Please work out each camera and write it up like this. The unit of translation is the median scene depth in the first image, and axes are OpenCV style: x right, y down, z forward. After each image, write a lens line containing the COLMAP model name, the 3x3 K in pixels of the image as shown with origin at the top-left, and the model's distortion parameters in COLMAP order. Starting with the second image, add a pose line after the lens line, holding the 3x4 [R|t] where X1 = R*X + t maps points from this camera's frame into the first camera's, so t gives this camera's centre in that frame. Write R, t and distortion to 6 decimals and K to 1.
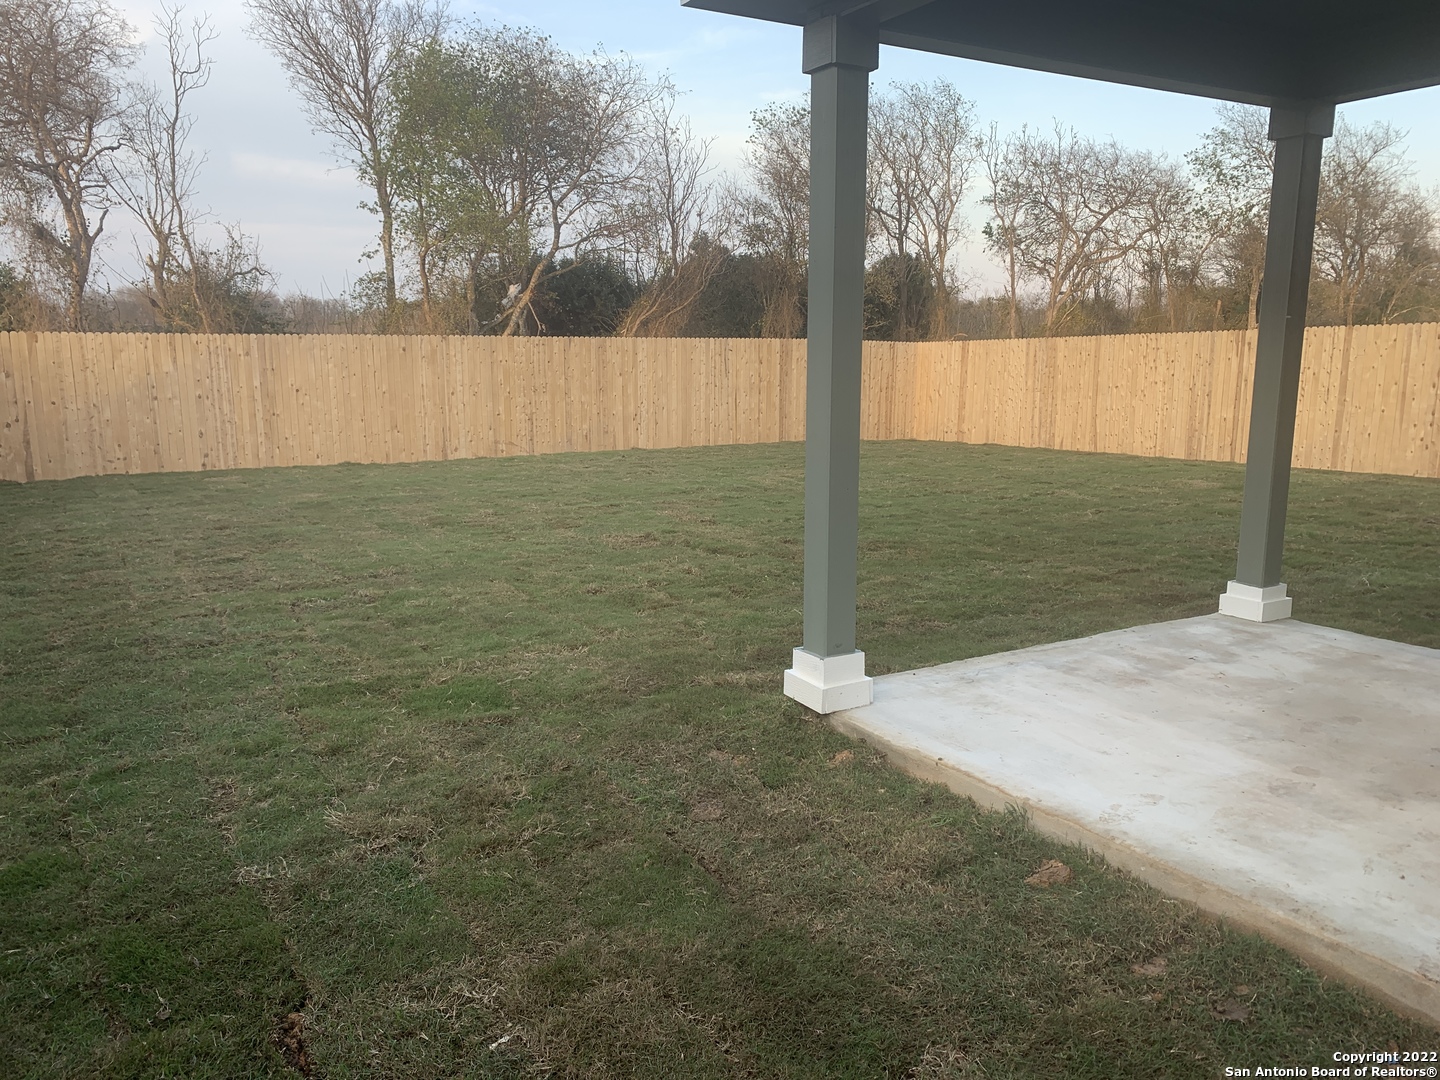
lens RADIAL K [[1101.5, 0, 727.6], [0, 1101.5, 546.4], [0, 0, 1]] dist [0.089893, -0.148586]
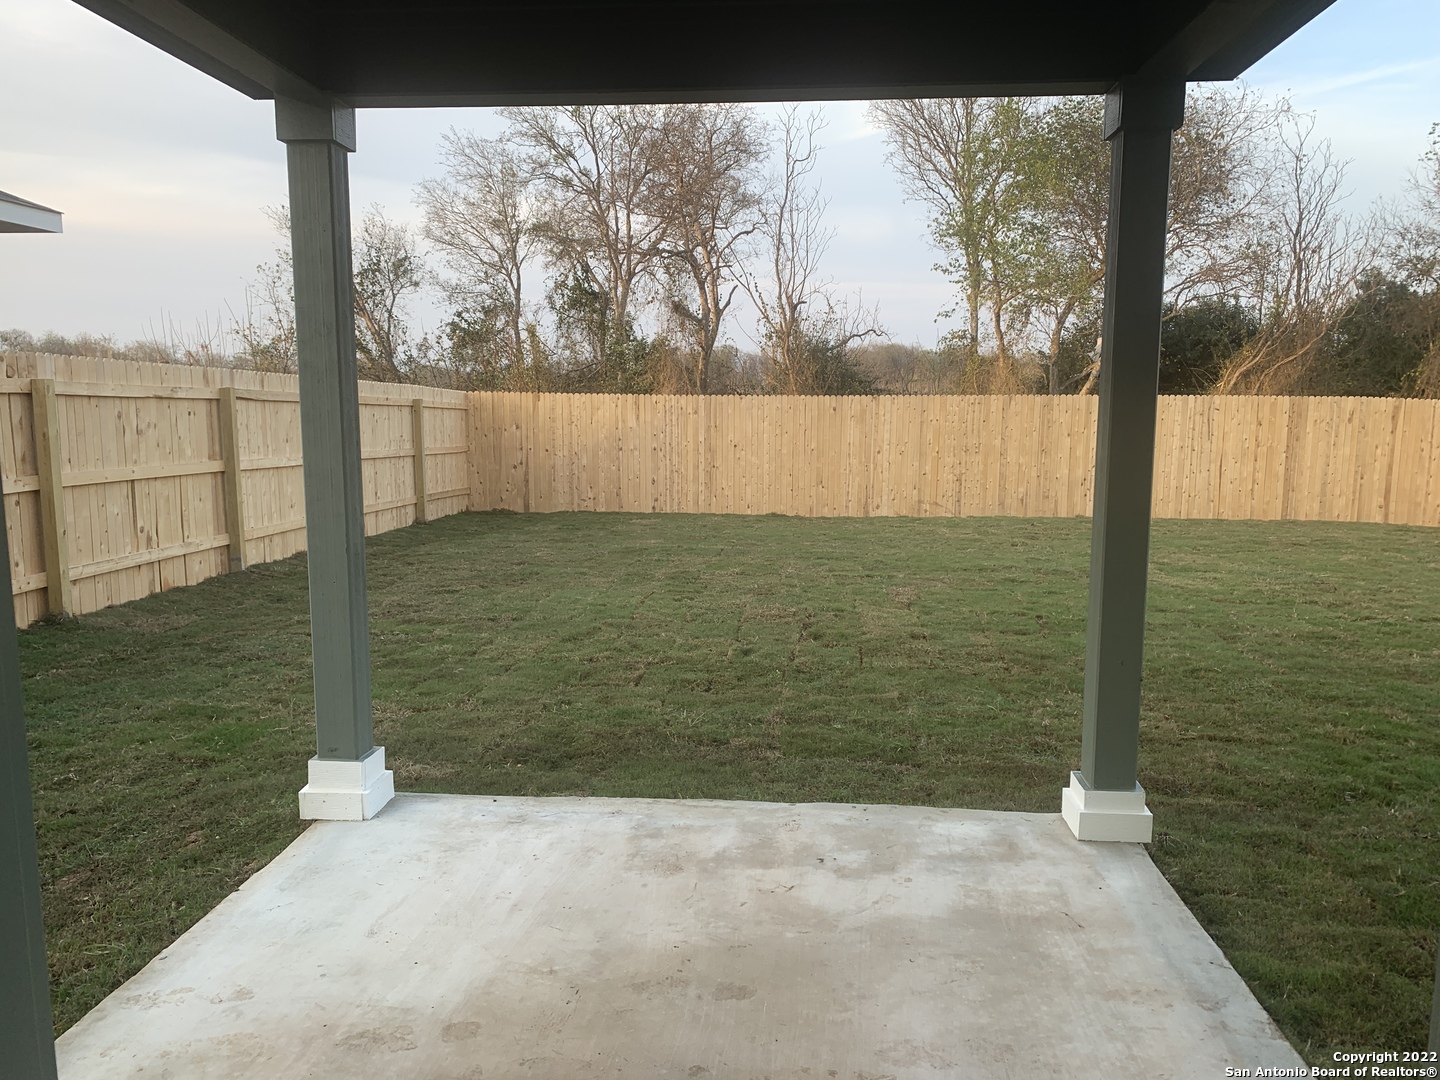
lens RADIAL K [[1101.5, 0, 727.6], [0, 1101.5, 546.4], [0, 0, 1]] dist [0.089893, -0.148586]
pose [[0.820700, 0.081810, -0.565472, 0.220846], [-0.107173, 0.994171, -0.011714, -0.026087], [0.561218, 0.070217, 0.824684, 0.099690]]
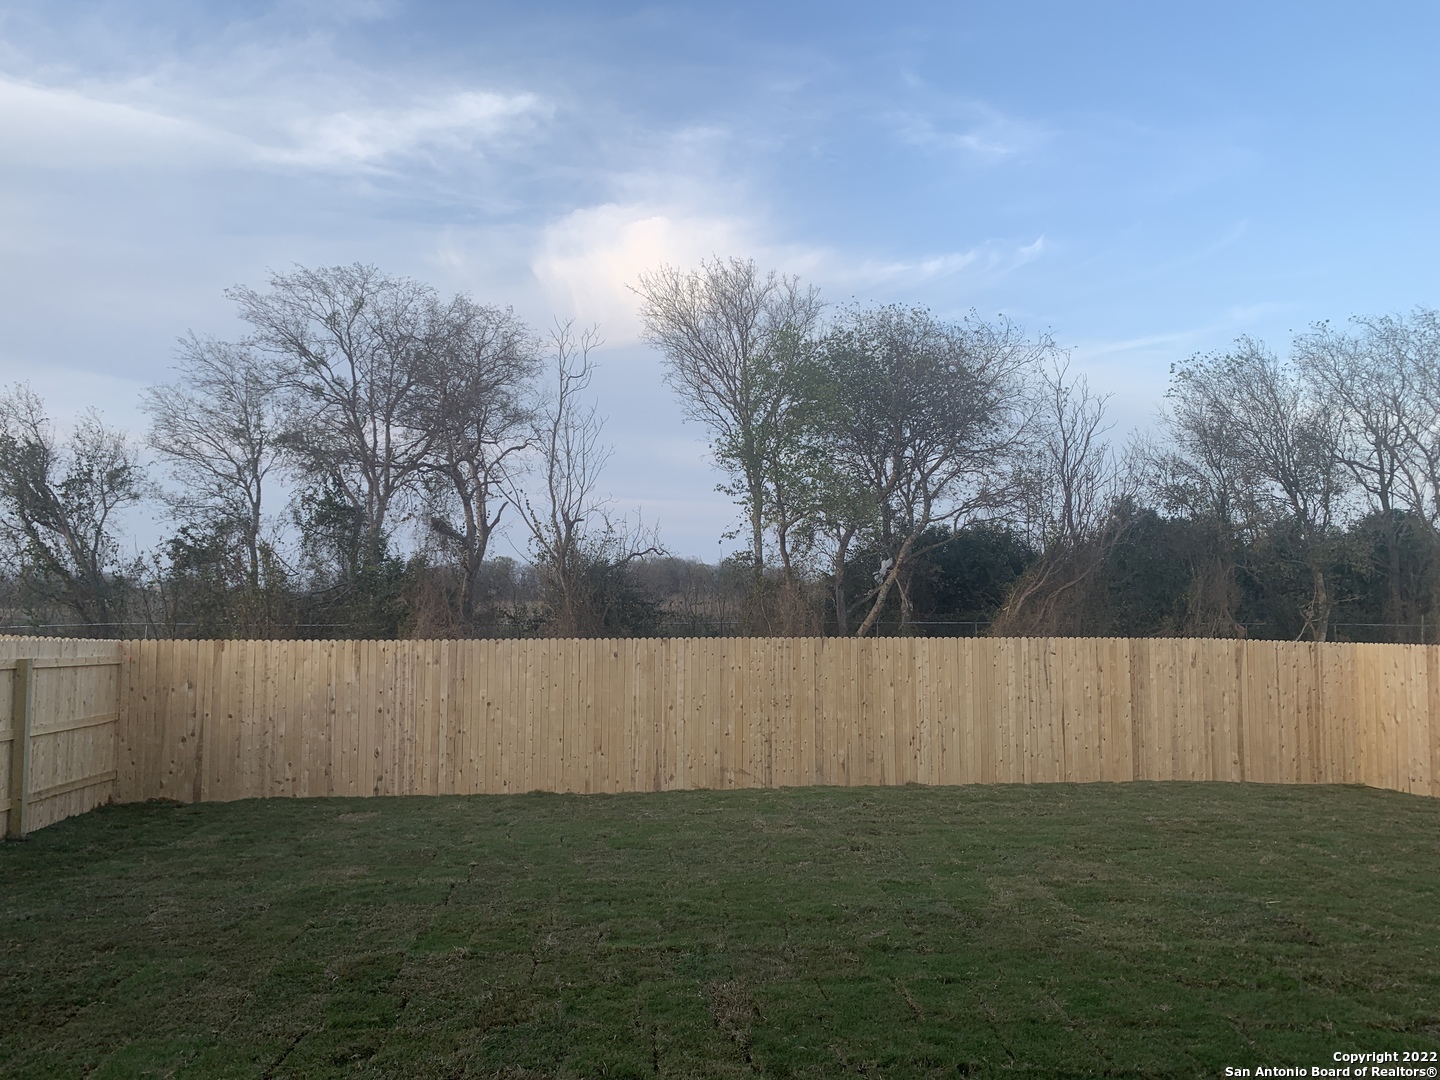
lens RADIAL K [[1090.8, 0, 715.1], [0, 1090.8, 536.5], [0, 0, 1]] dist [0.093389, -0.168322]
pose [[0.912965, -0.025438, -0.407244, 0.115478], [-0.073566, 0.971439, -0.225599, -0.083162], [0.401351, 0.235924, 0.885018, 0.277547]]
